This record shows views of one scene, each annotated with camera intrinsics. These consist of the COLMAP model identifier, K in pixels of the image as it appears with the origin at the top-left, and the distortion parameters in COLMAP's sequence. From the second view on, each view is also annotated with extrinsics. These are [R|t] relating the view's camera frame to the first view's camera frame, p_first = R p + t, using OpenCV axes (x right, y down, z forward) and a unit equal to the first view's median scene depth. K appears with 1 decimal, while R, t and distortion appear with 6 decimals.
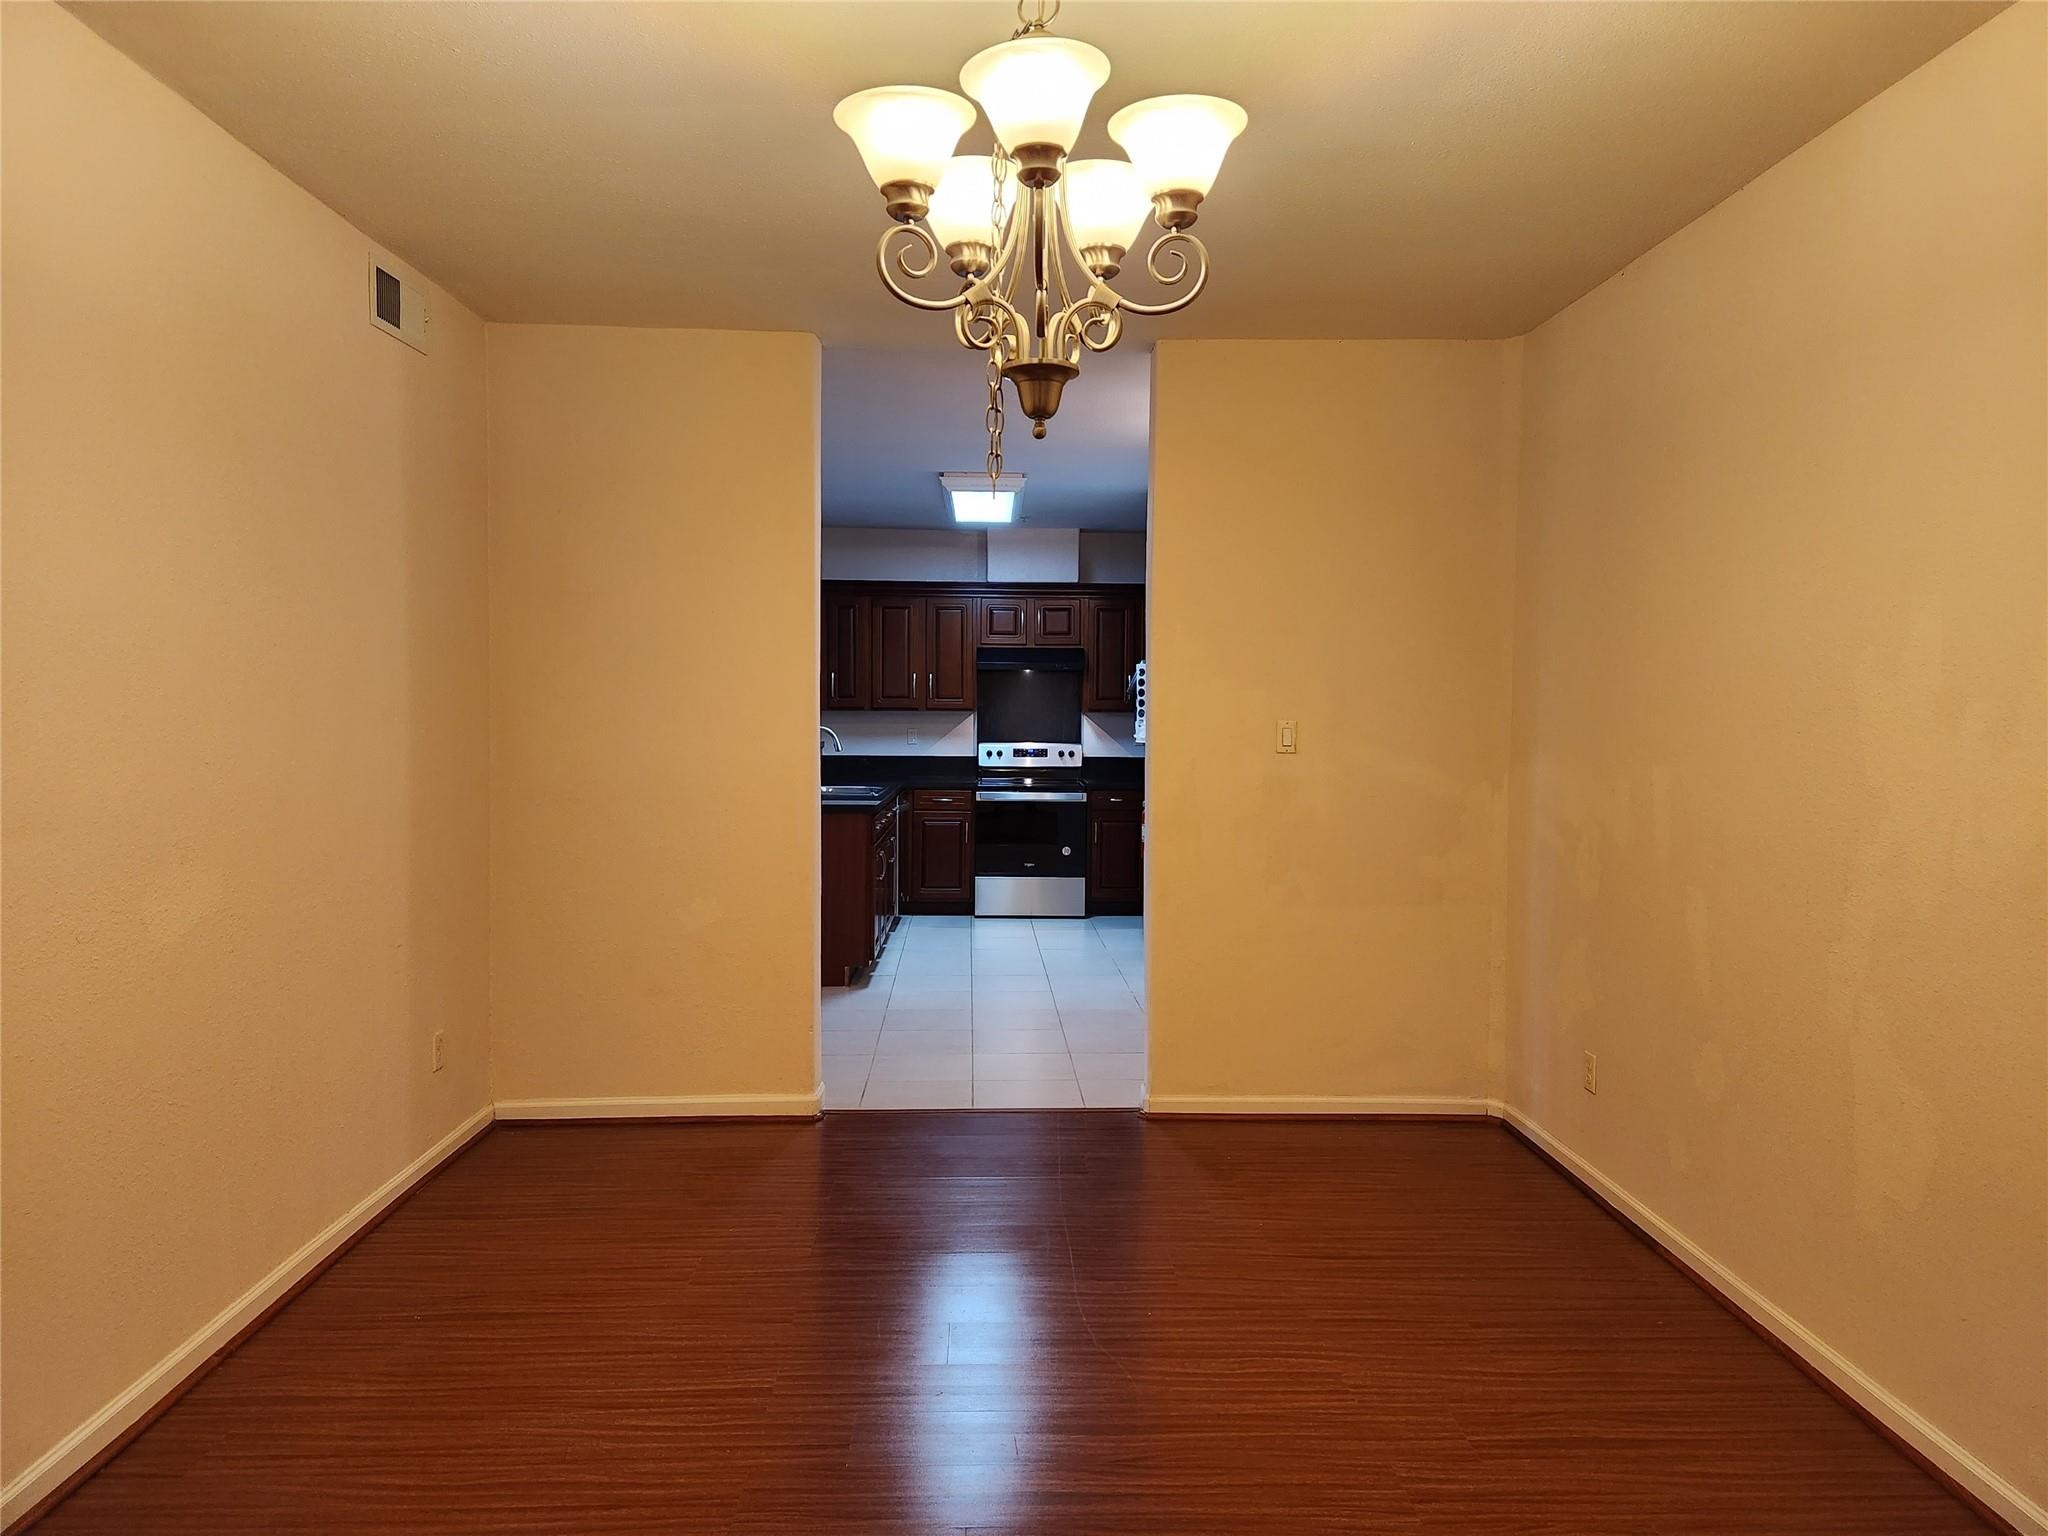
lens RADIAL K [[1351.9, 0, 1030.8], [0, 1351.9, 759.0], [0, 0, 1]] dist [0.097559, -0.097154]
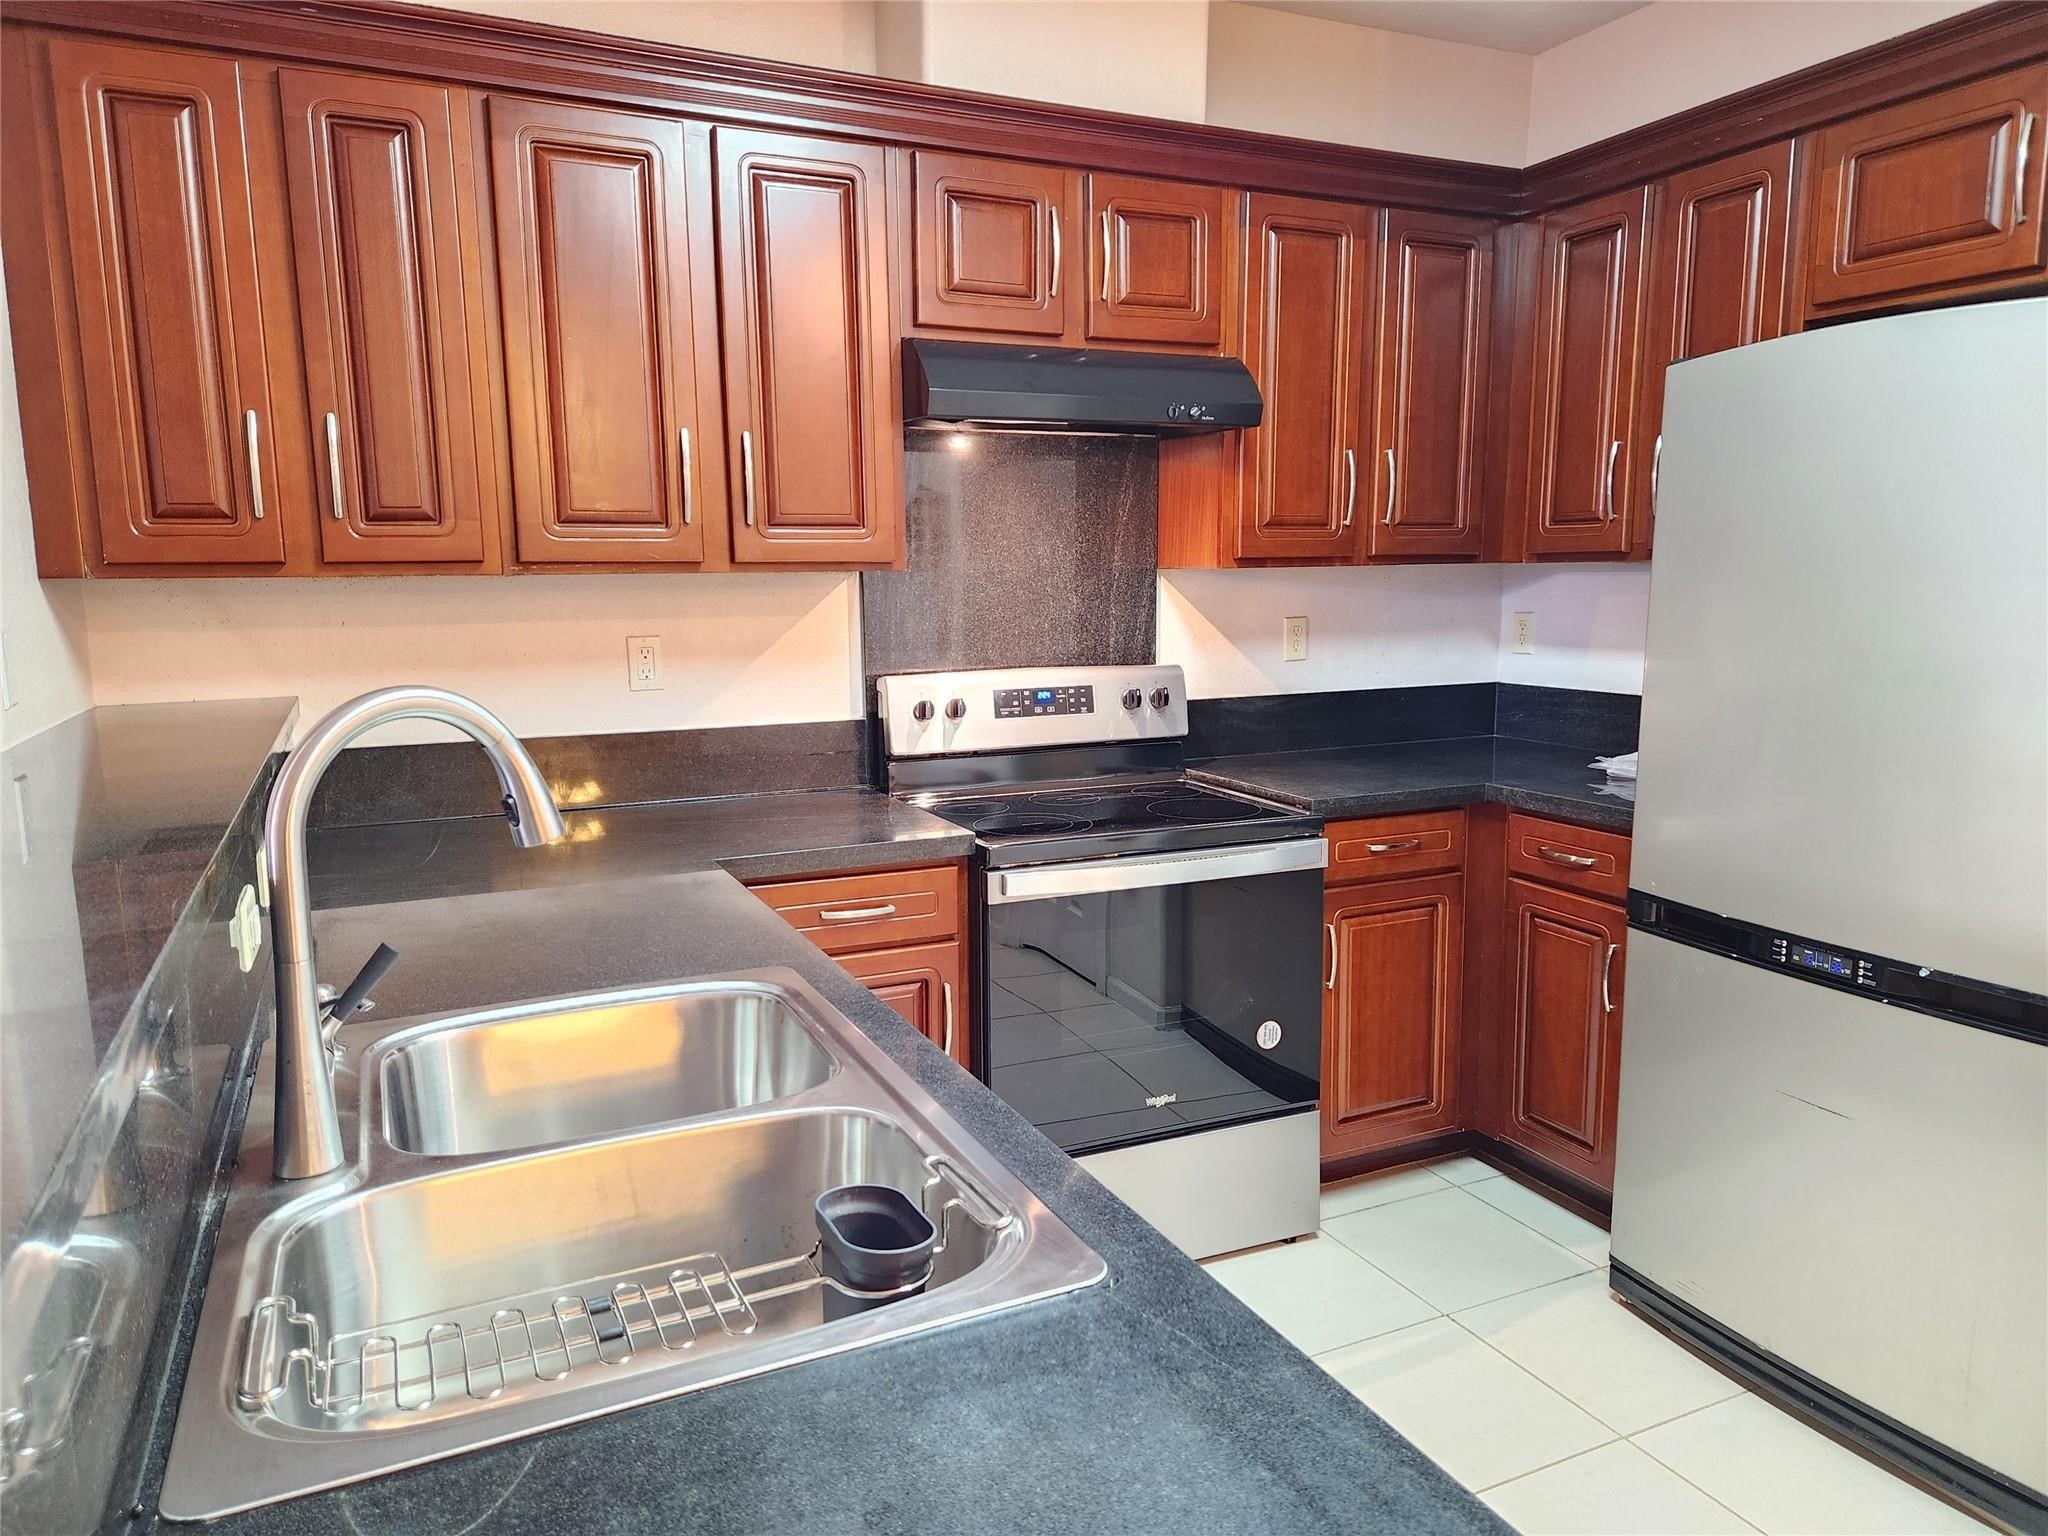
lens RADIAL K [[1325.0, 0, 1003.9], [0, 1325.0, 758.3], [0, 0, 1]] dist [0.081605, -0.075414]
pose [[0.924878, -0.071628, 0.373457, -0.125659], [0.033363, 0.993597, 0.107944, -0.024964], [-0.378798, -0.087375, 0.921346, 0.717956]]
